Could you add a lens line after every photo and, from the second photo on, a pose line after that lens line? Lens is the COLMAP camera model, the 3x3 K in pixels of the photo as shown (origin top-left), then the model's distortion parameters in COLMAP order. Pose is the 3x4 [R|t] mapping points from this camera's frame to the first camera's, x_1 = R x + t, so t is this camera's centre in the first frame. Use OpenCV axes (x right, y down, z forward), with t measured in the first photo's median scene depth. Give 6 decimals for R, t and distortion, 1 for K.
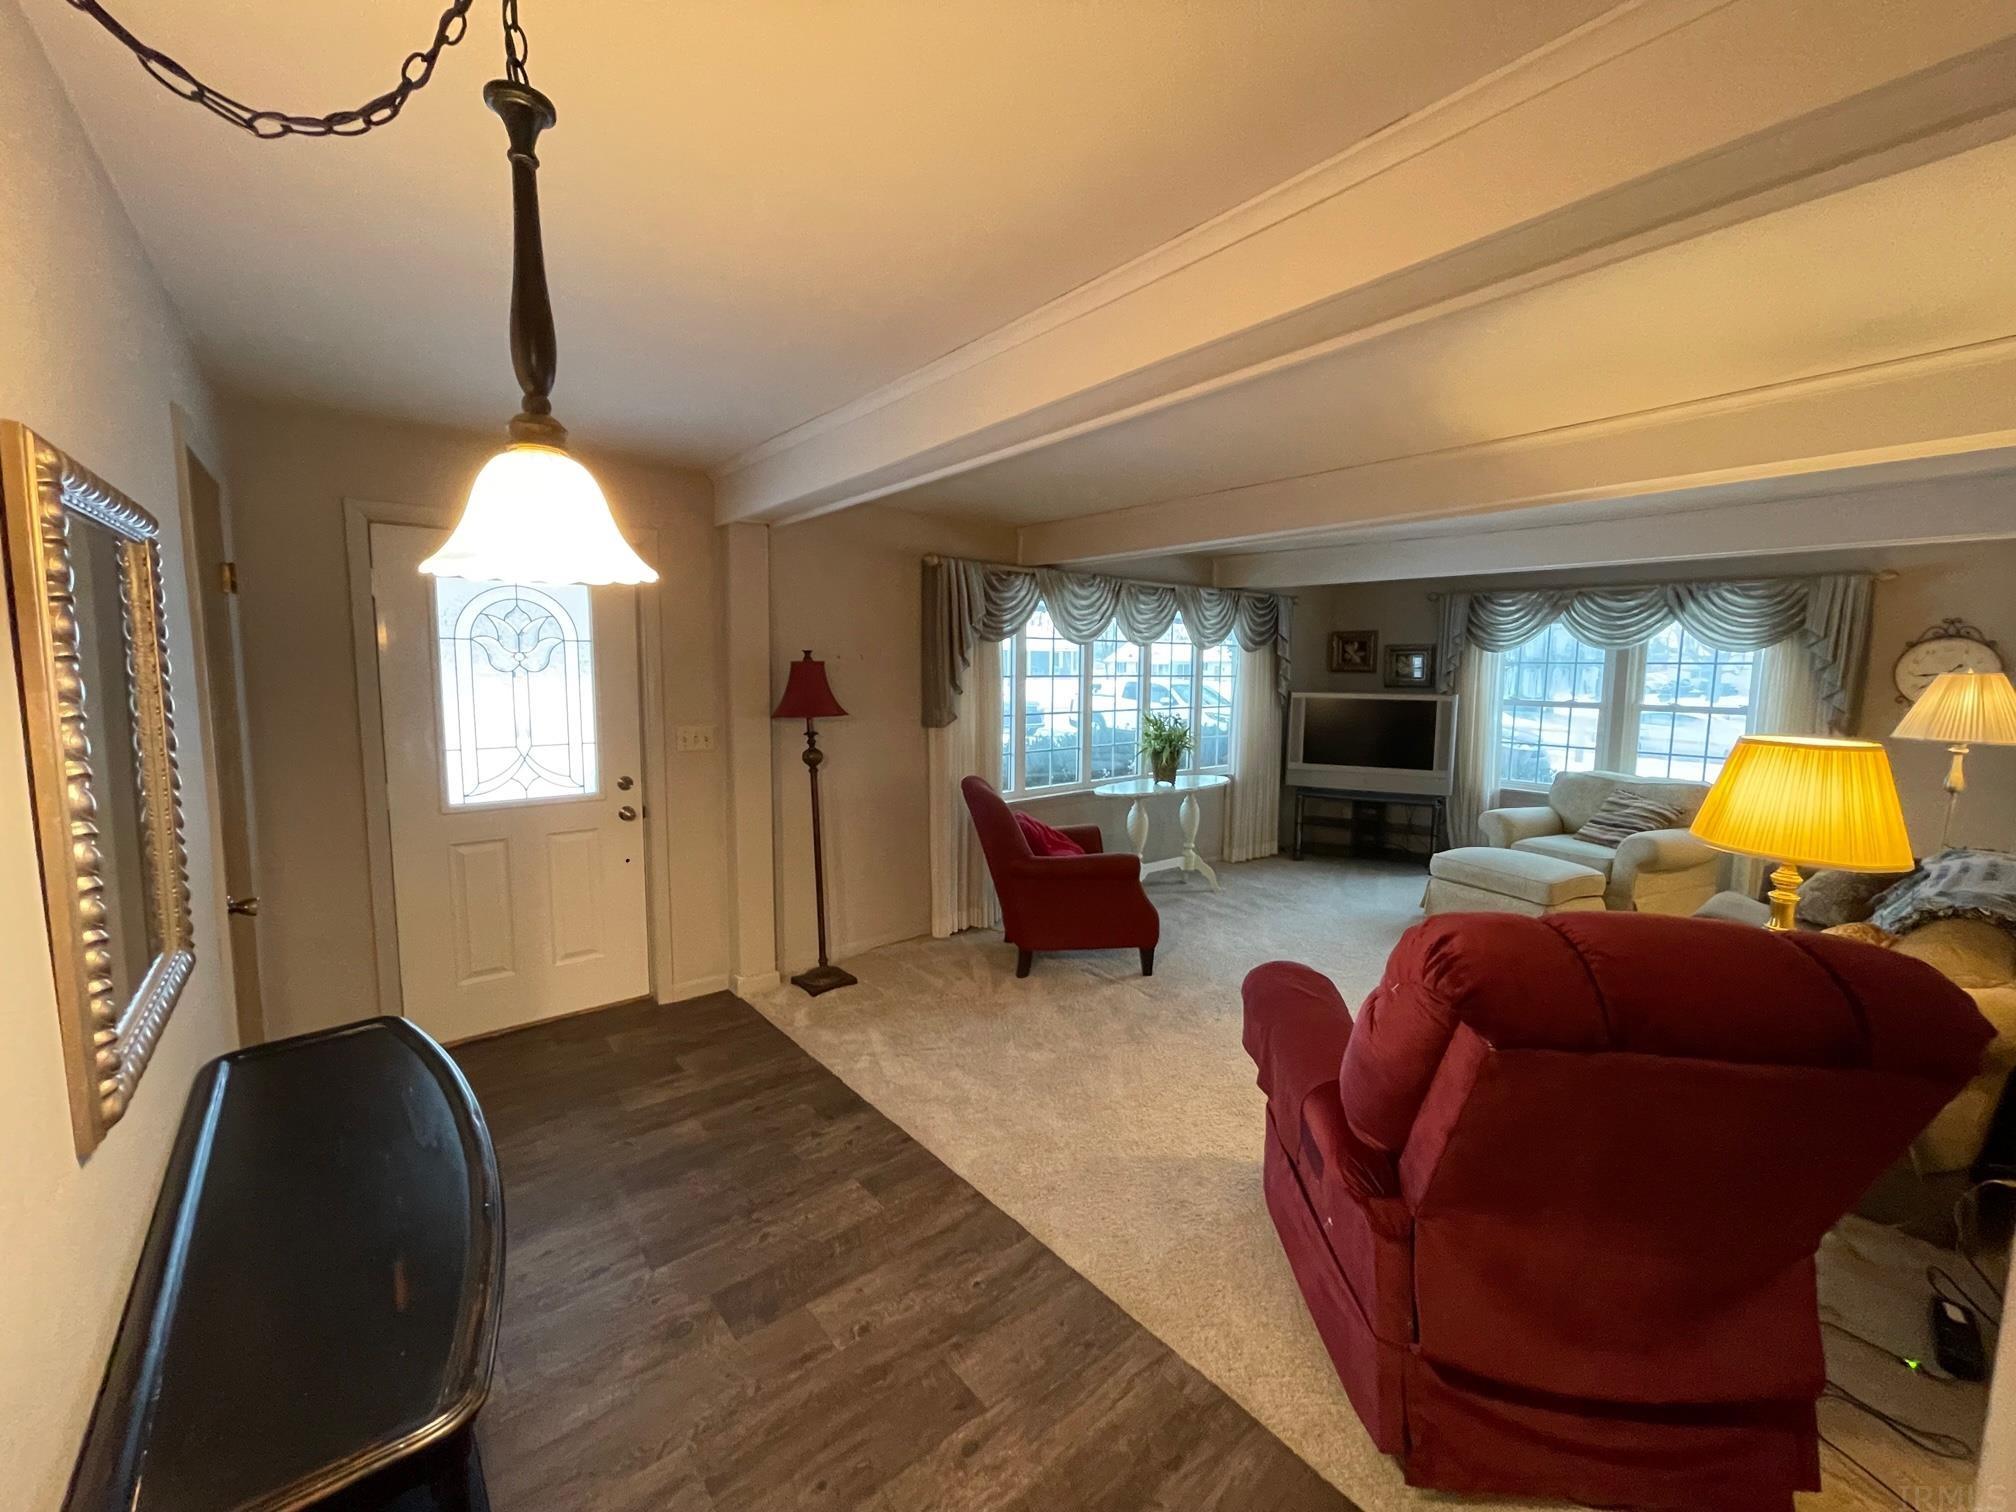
lens RADIAL K [[812.3, 0, 1017.3], [0, 812.3, 749.2], [0, 0, 1]] dist [-0.001837, -0.000621]
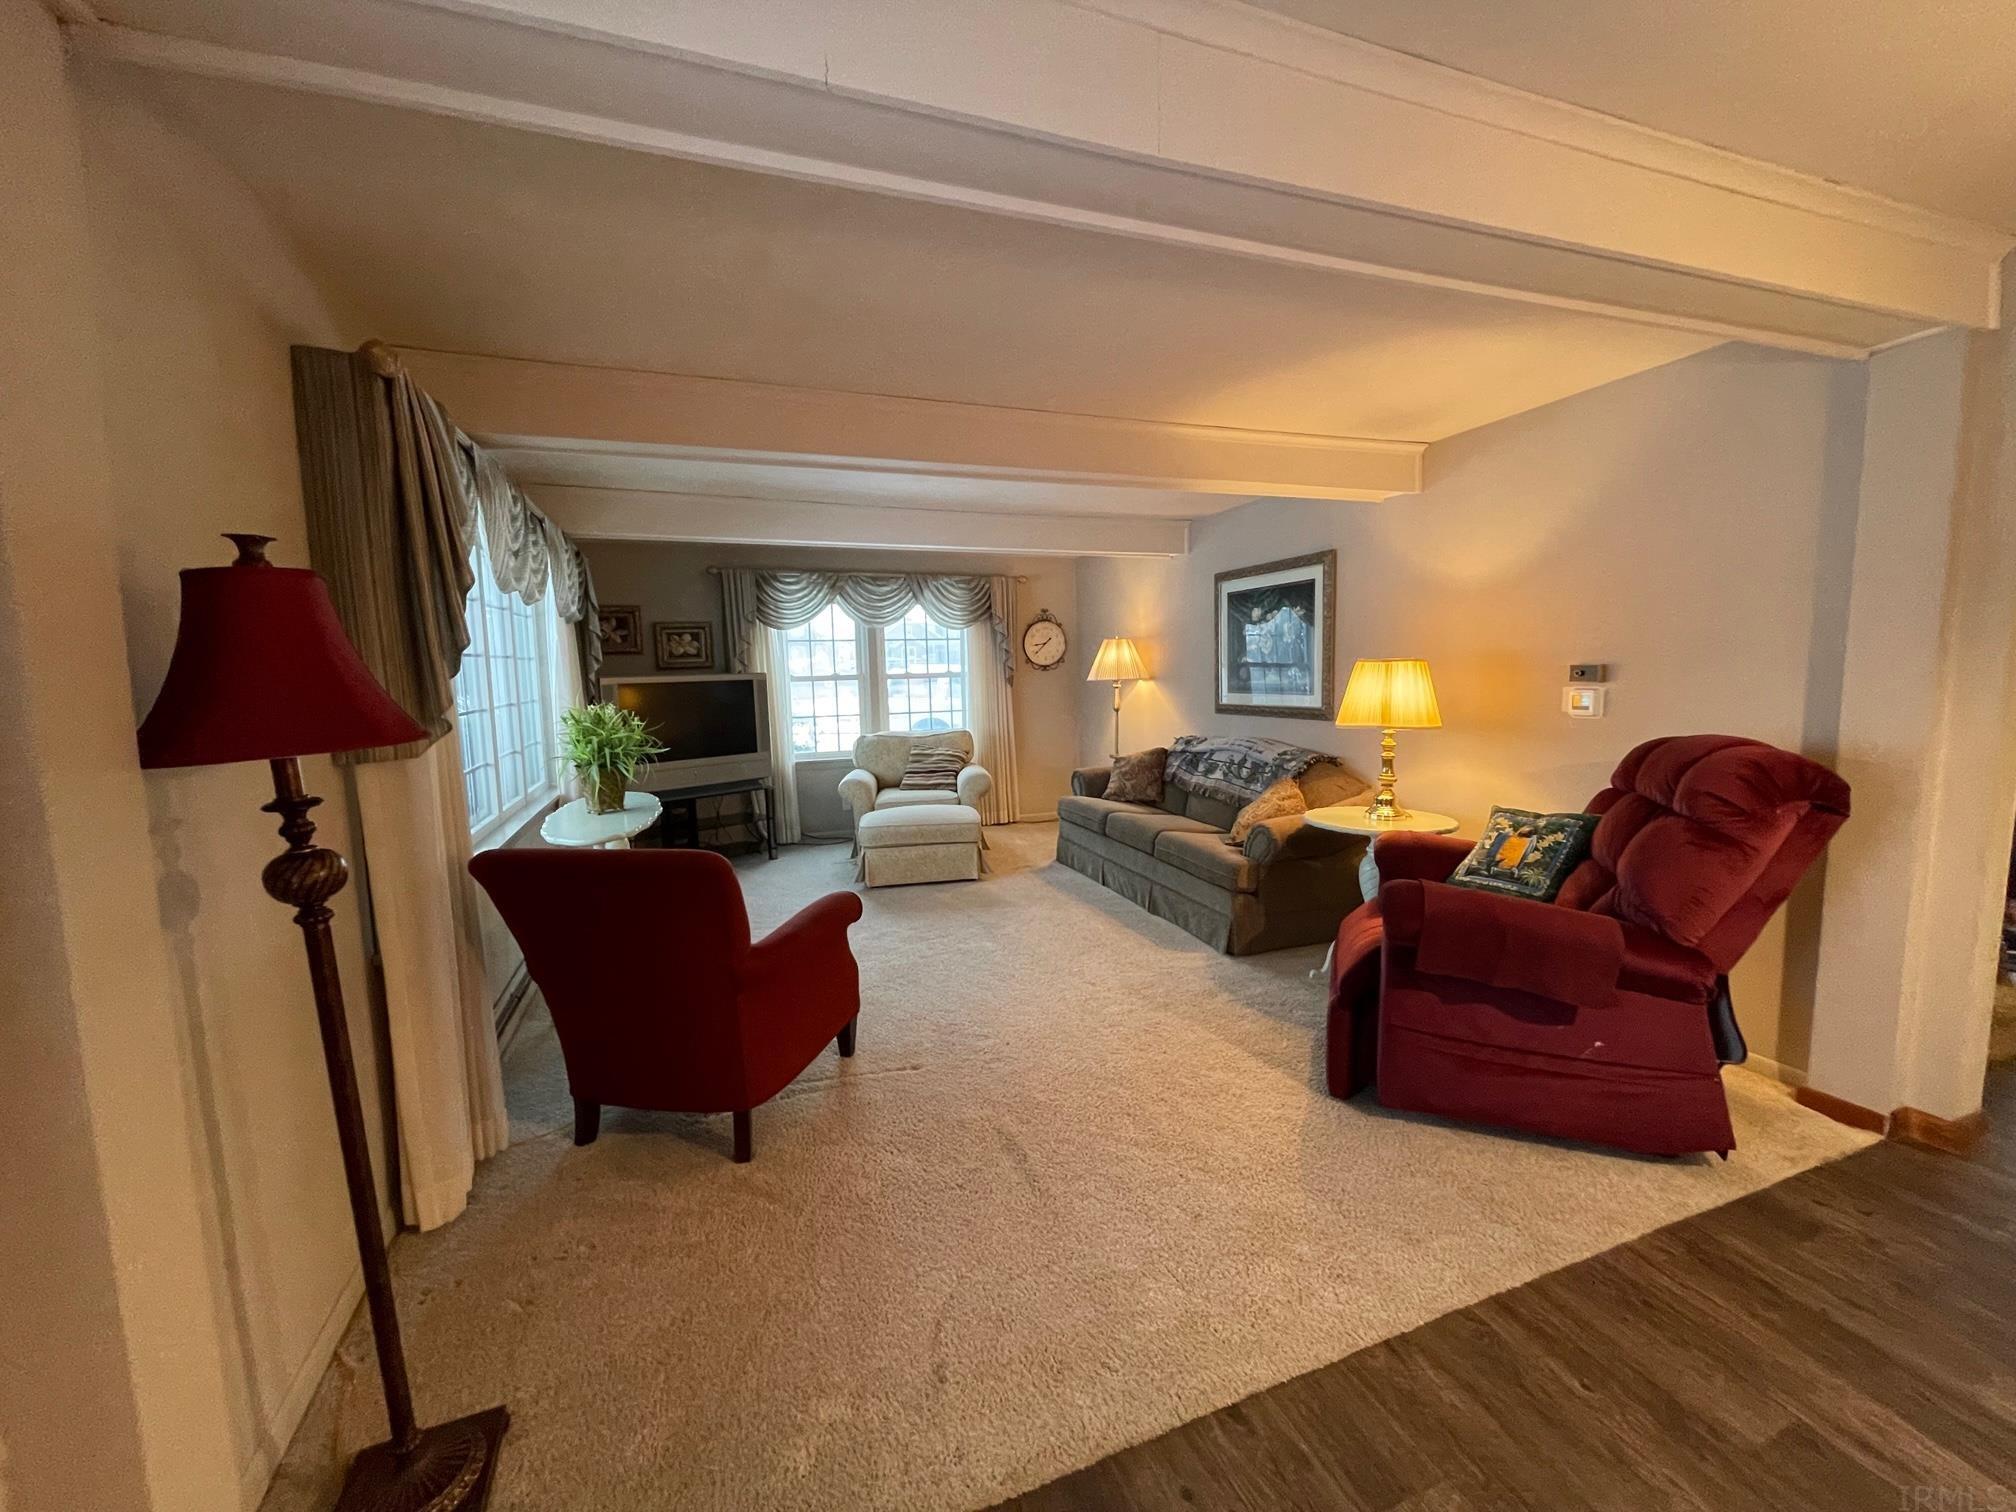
lens RADIAL K [[812.3, 0, 1015.4], [0, 812.3, 751.2], [0, 0, 1]] dist [-0.001837, -0.000621]
pose [[0.324547, -0.120224, 0.938198, -0.346869], [0.120562, 0.989057, 0.085036, -0.024507], [-0.938155, 0.085513, 0.335490, 0.478997]]
